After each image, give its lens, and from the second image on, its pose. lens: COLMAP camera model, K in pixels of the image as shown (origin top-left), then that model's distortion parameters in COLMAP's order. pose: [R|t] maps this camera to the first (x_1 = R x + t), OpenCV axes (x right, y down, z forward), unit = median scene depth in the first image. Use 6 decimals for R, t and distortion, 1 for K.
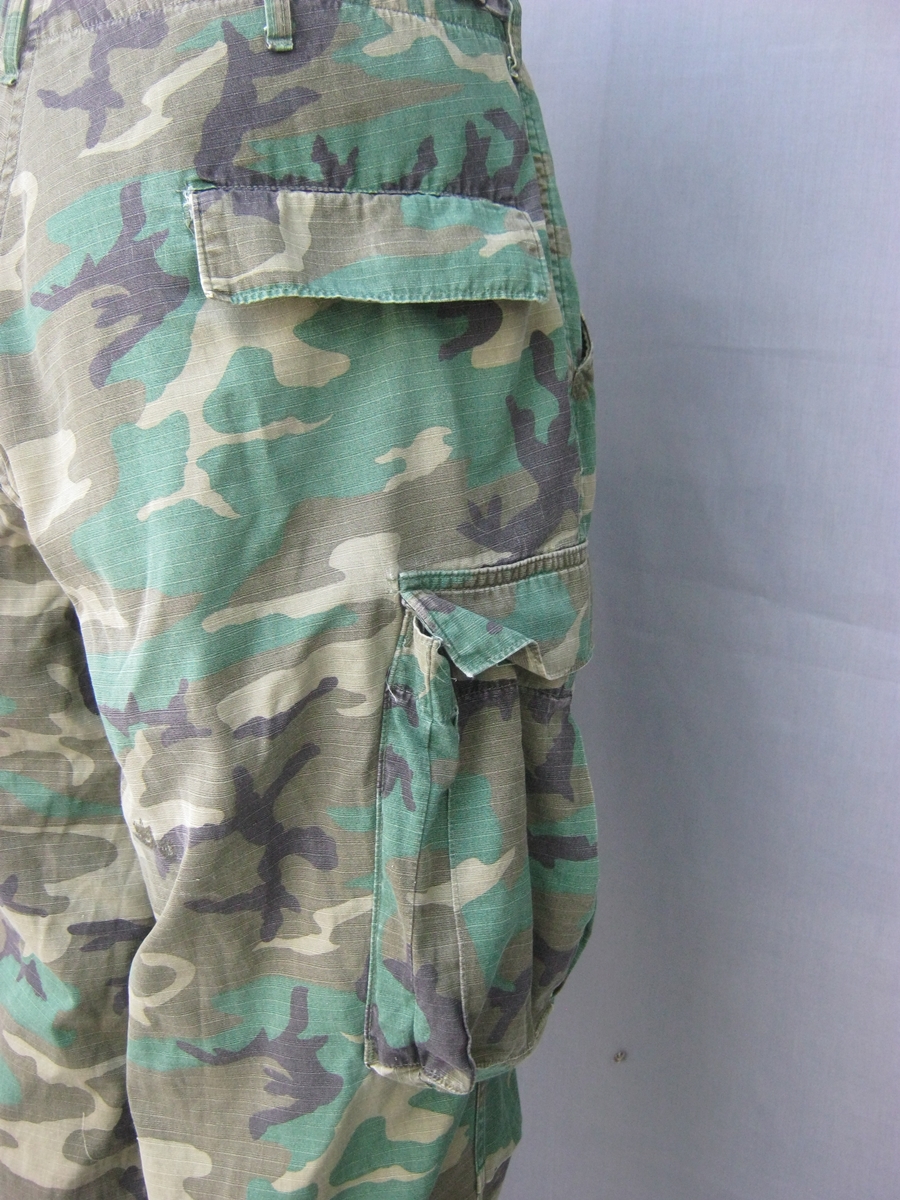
lens RADIAL K [[1370.8, 0, 450.0], [0, 1370.8, 600.0], [0, 0, 1]] dist [-0.102735, 0.052498]
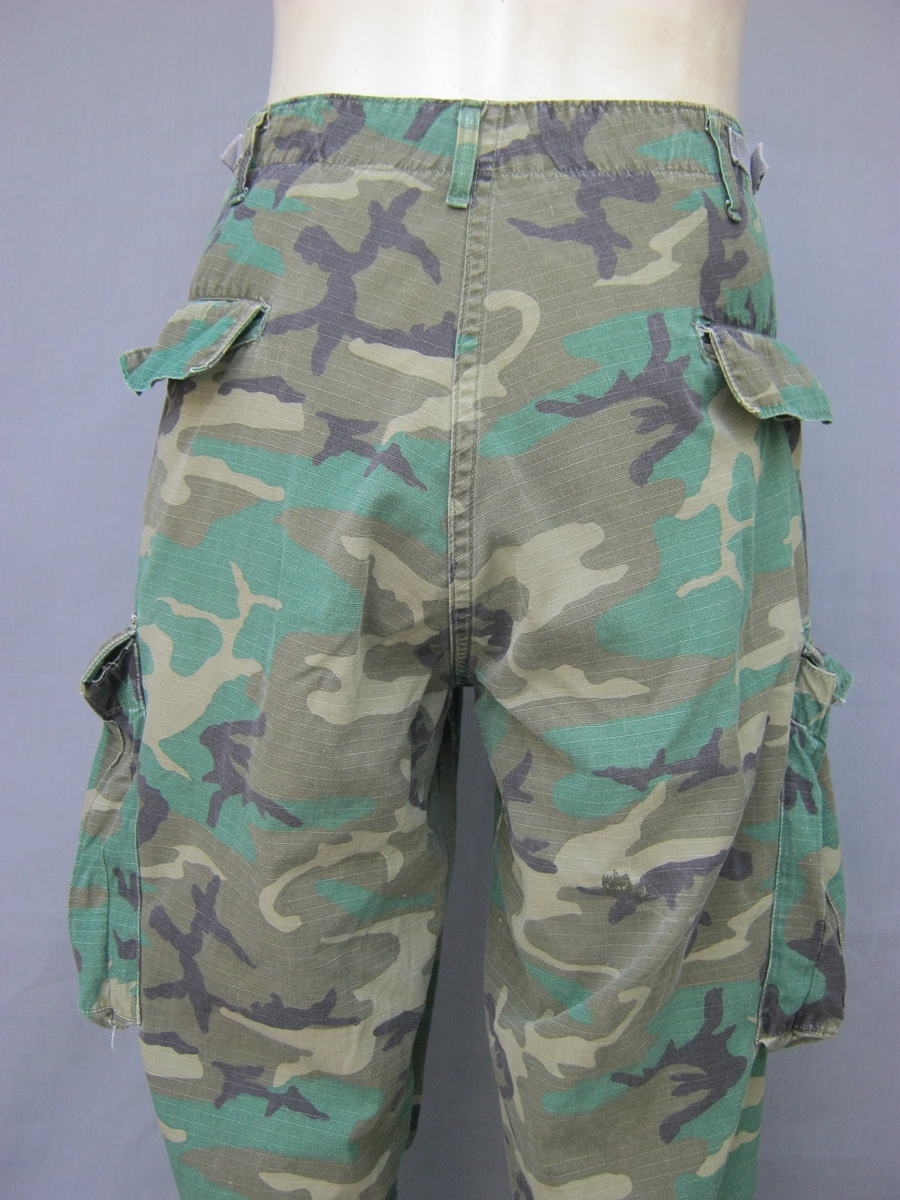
lens RADIAL K [[1370.8, 0, 450.0], [0, 1370.8, 600.0], [0, 0, 1]] dist [-0.102735, 0.052498]
pose [[0.781913, -0.056605, 0.620813, -1.119922], [0.113243, 0.992197, -0.052162, -0.017236], [-0.613016, 0.111089, 0.782222, 0.202499]]
